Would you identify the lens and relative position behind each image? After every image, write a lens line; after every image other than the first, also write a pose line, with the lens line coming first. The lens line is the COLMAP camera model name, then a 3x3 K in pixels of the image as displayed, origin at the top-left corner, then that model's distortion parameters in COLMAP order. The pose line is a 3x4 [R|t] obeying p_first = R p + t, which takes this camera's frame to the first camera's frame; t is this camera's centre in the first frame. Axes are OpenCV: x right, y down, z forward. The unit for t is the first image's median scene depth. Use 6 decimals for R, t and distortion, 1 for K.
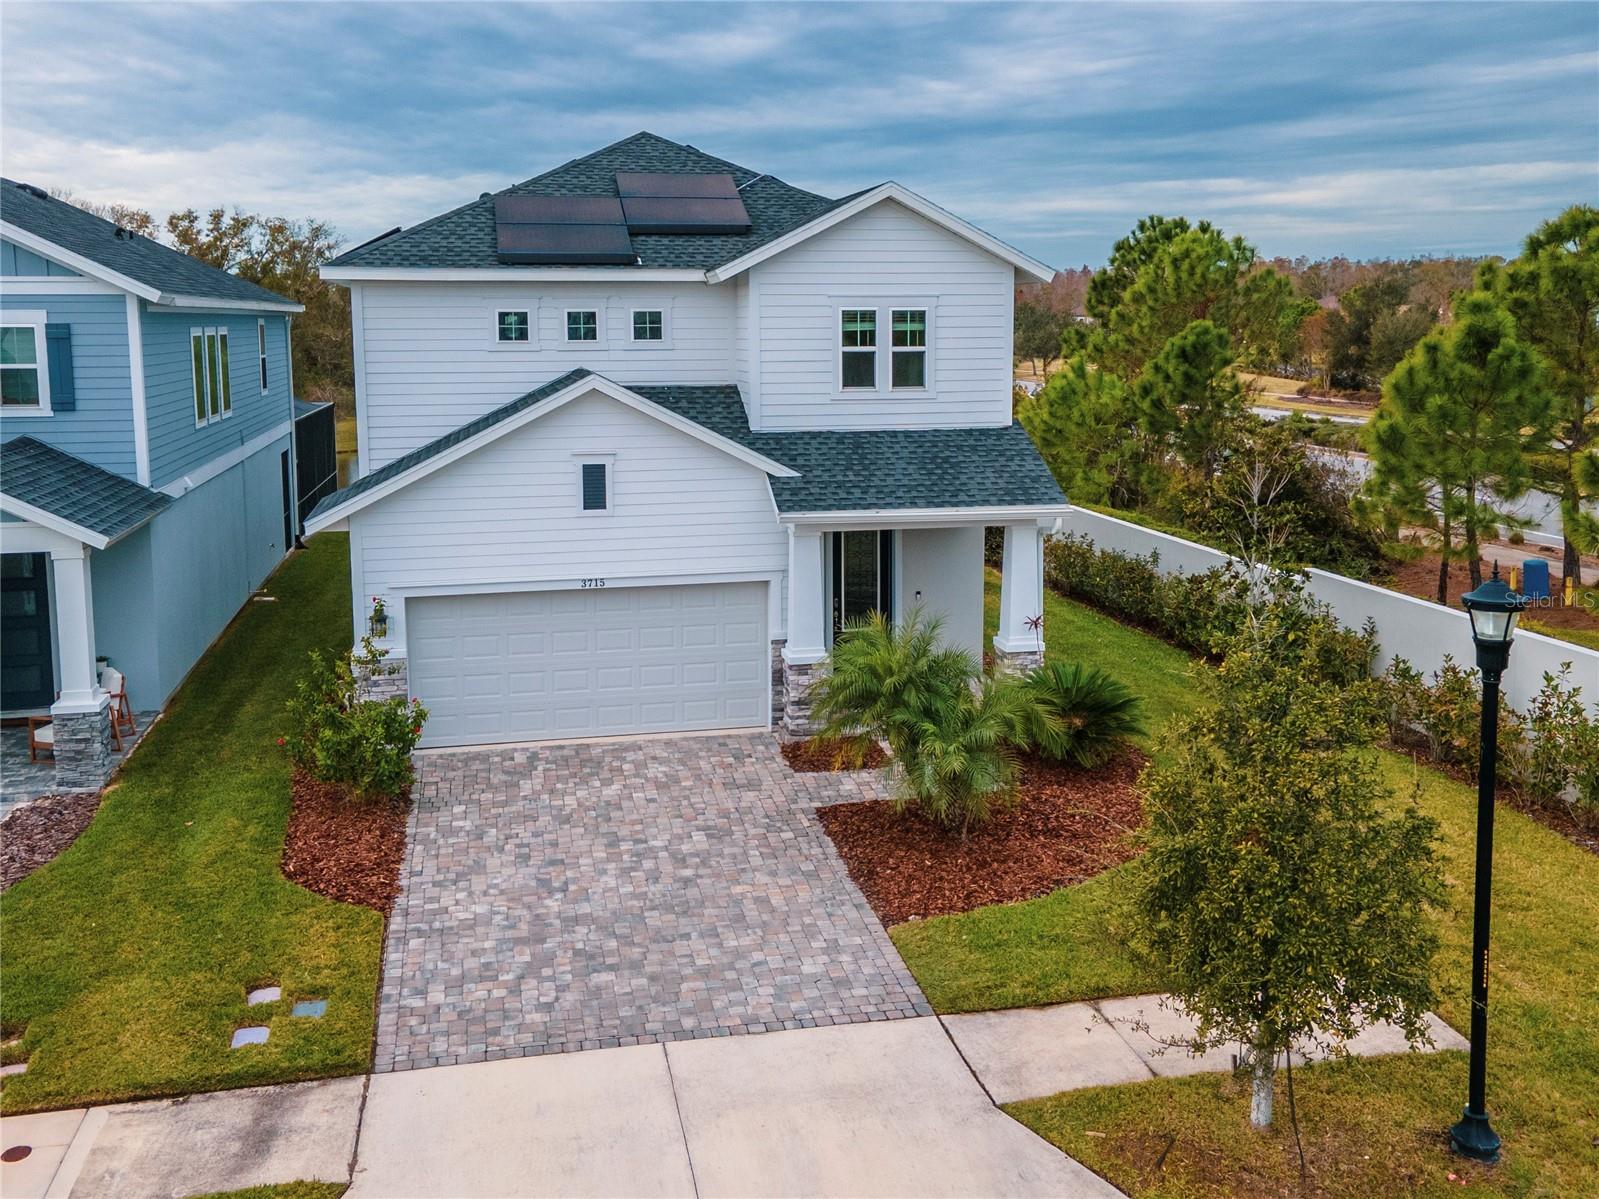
lens RADIAL K [[1450.5, 0, 757.6], [0, 1450.5, 494.2], [0, 0, 1]] dist [0.013806, 0.015714]
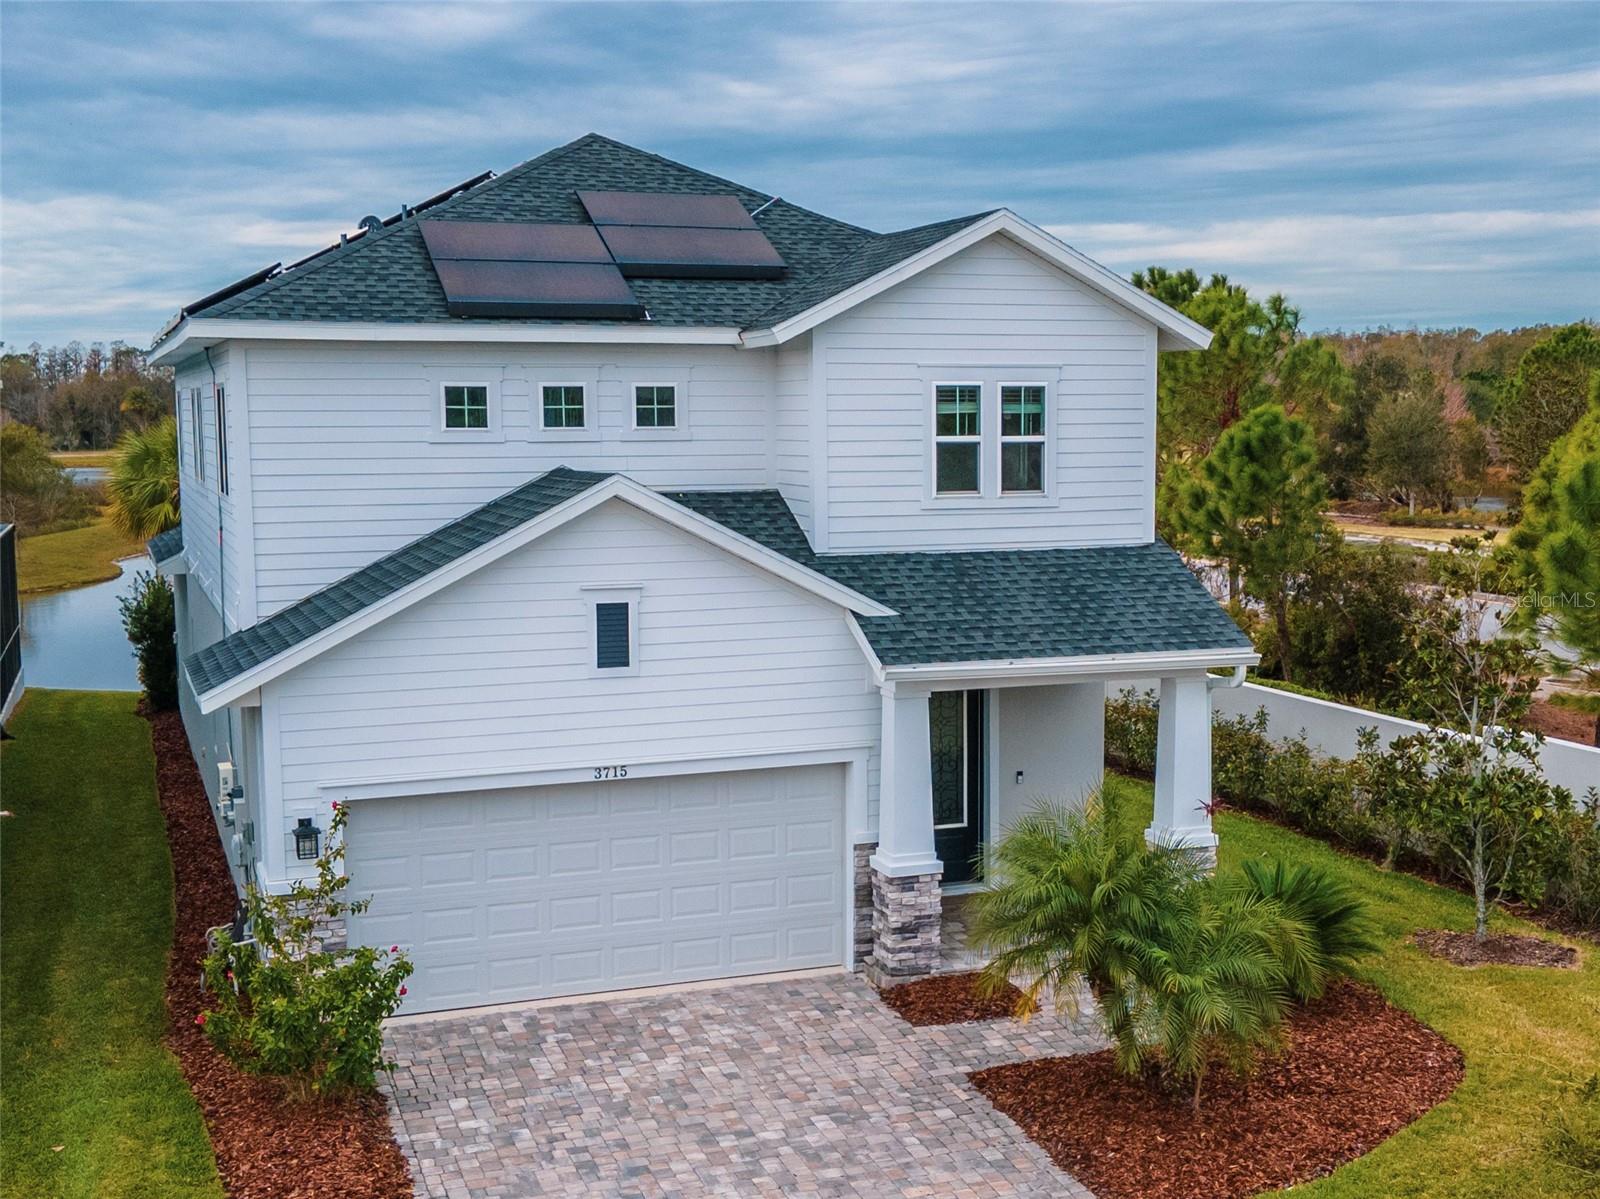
lens RADIAL K [[1995.8, 0, 859.3], [0, 1995.8, 640.4], [0, 0, 1]] dist [0.011080, 0.000000]
pose [[0.984870, -0.017846, 0.172375, -0.157789], [0.018463, 0.999828, -0.001979, 0.001583], [-0.172310, 0.005132, 0.985029, 0.027141]]
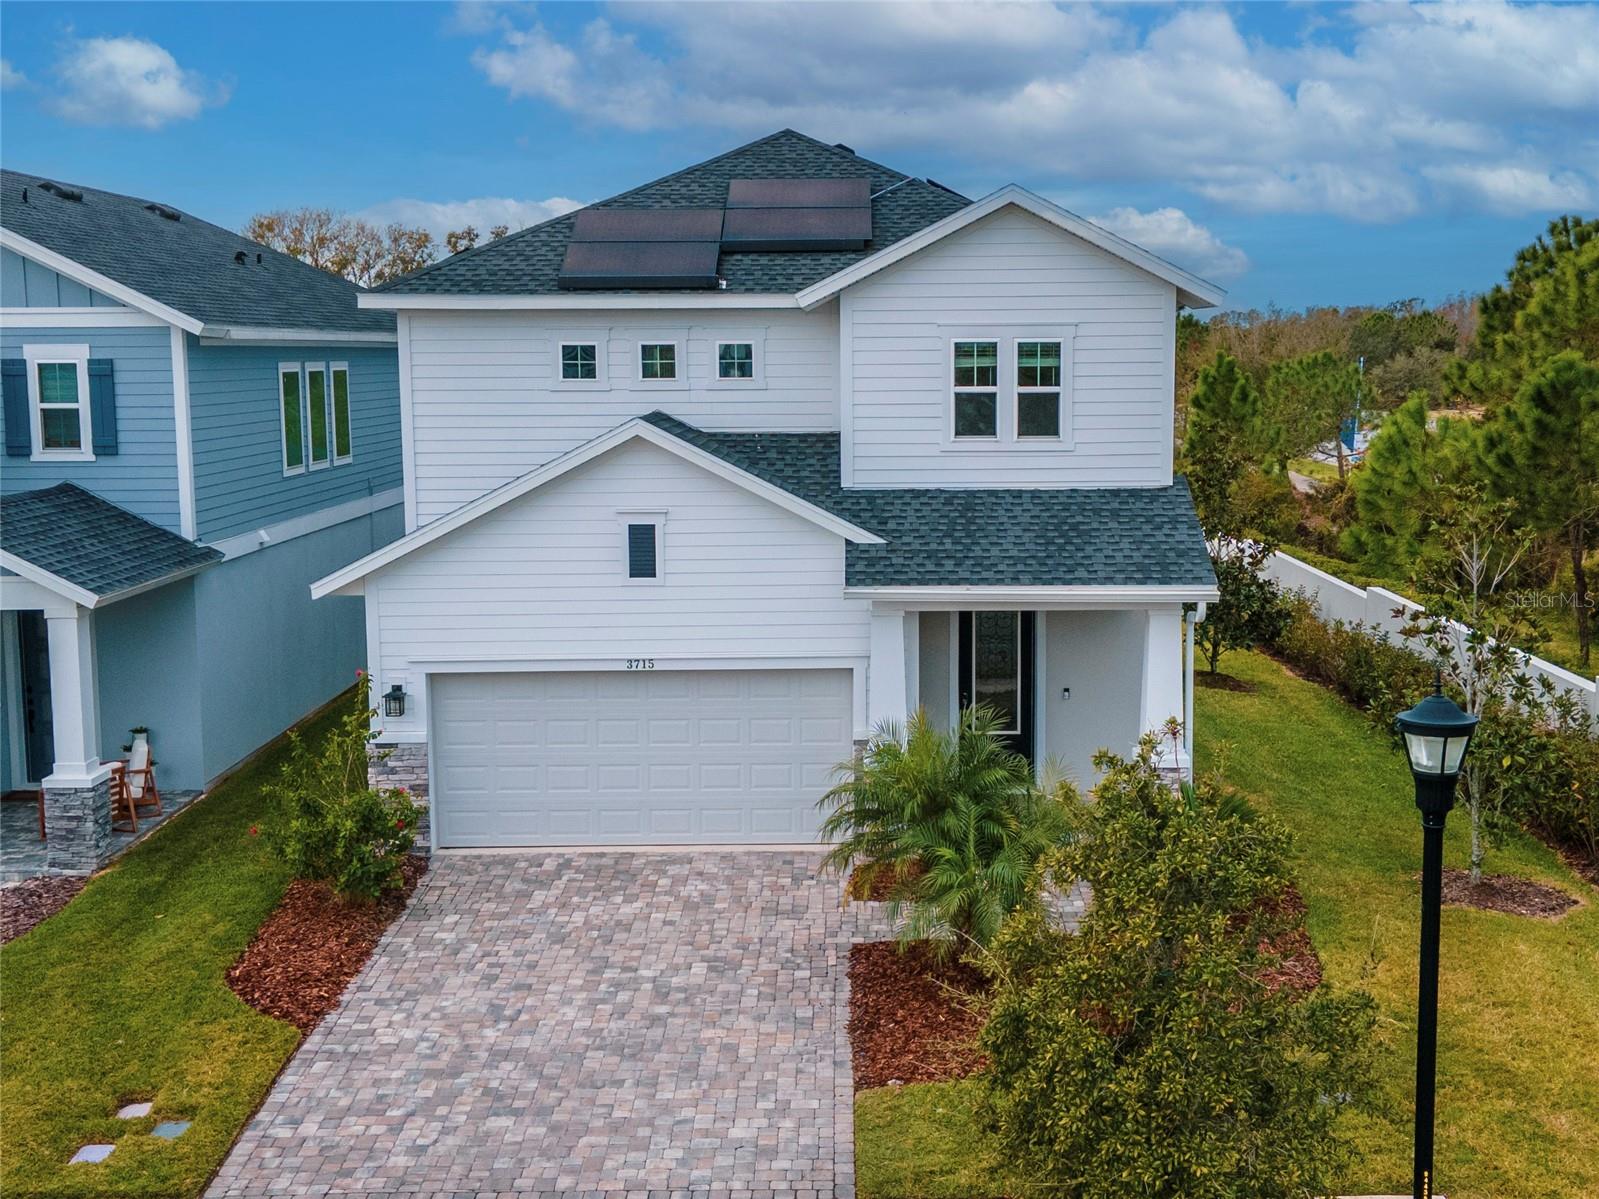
lens RADIAL K [[1757.2, 0, 828.4], [0, 1757.2, 557.5], [0, 0, 1]] dist [0.017860, 0.000000]
pose [[0.980977, 0.021603, -0.192920, 0.188524], [-0.021967, 0.999759, 0.000254, -0.003786], [0.192879, 0.003988, 0.981215, 0.010300]]
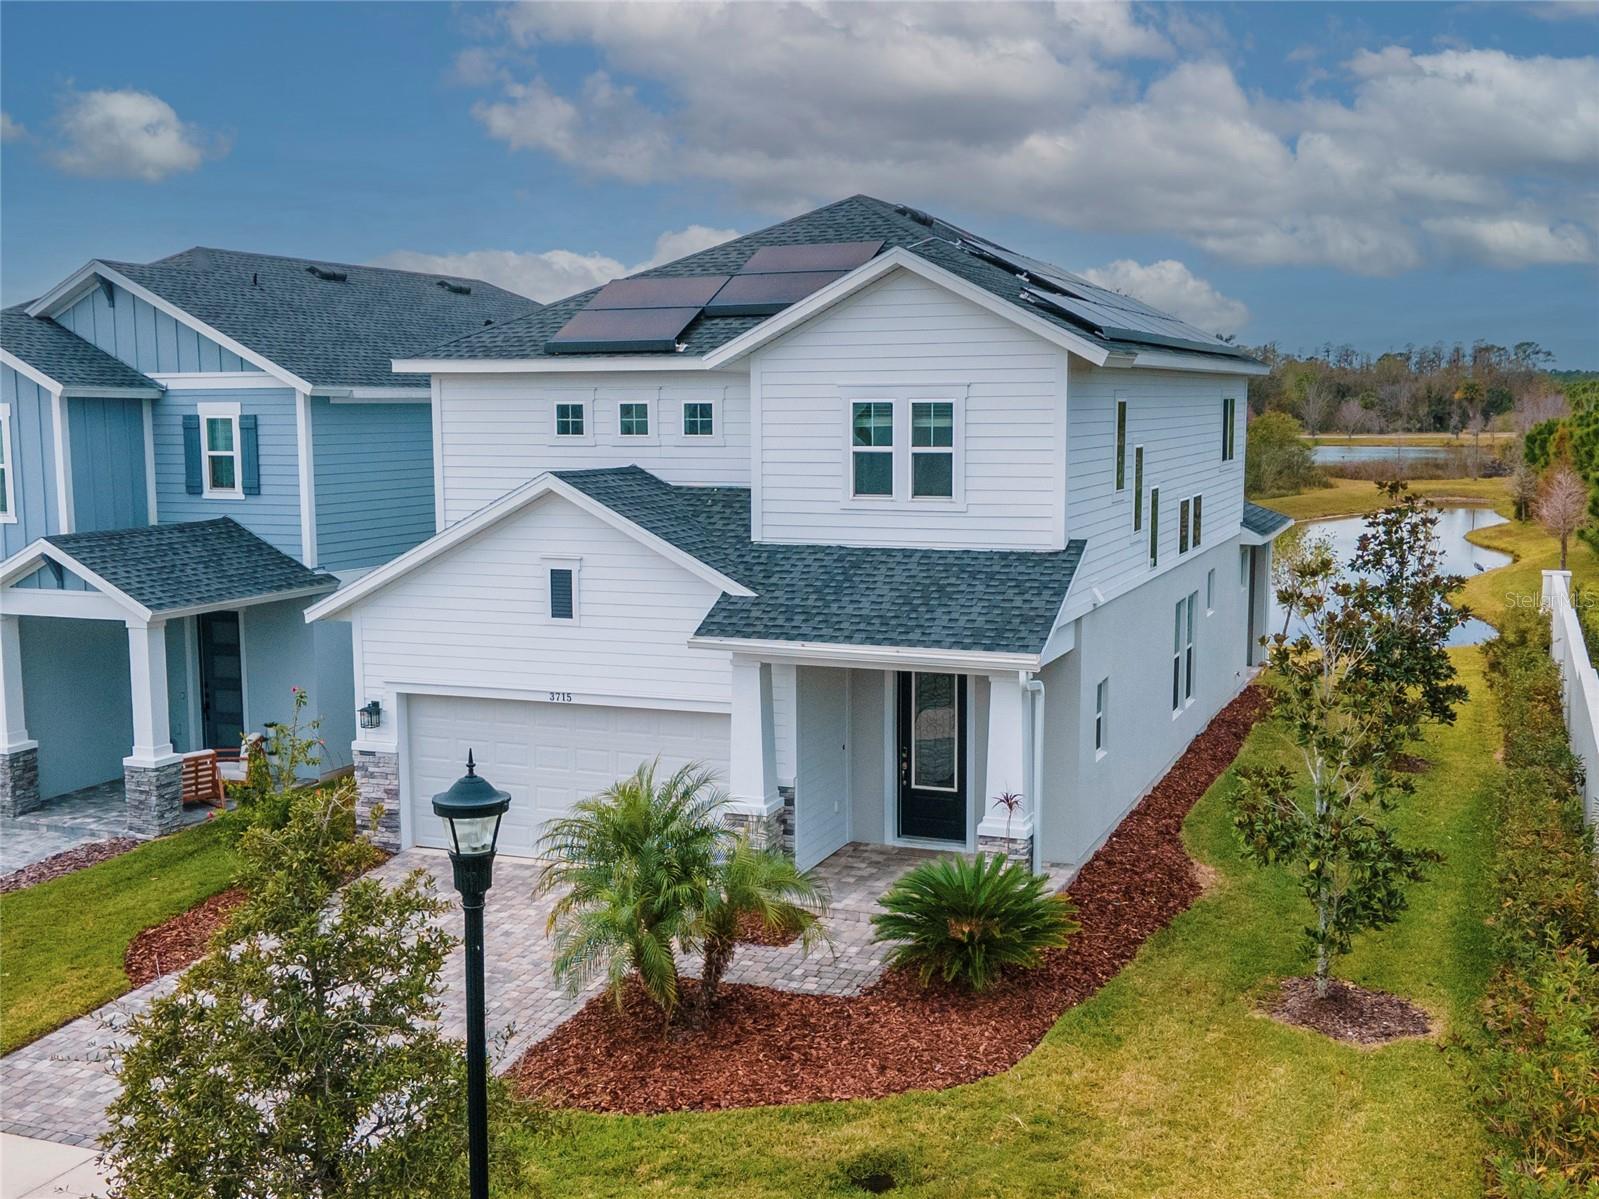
lens RADIAL K [[1635.7, 0, 798.0], [0, 1635.7, 610.0], [0, 0, 1]] dist [0.001877, 0.000000]
pose [[0.844524, 0.067763, -0.531213, 0.557697], [-0.064120, 0.997621, 0.025321, -0.030017], [0.531665, 0.012677, 0.846860, 0.189996]]
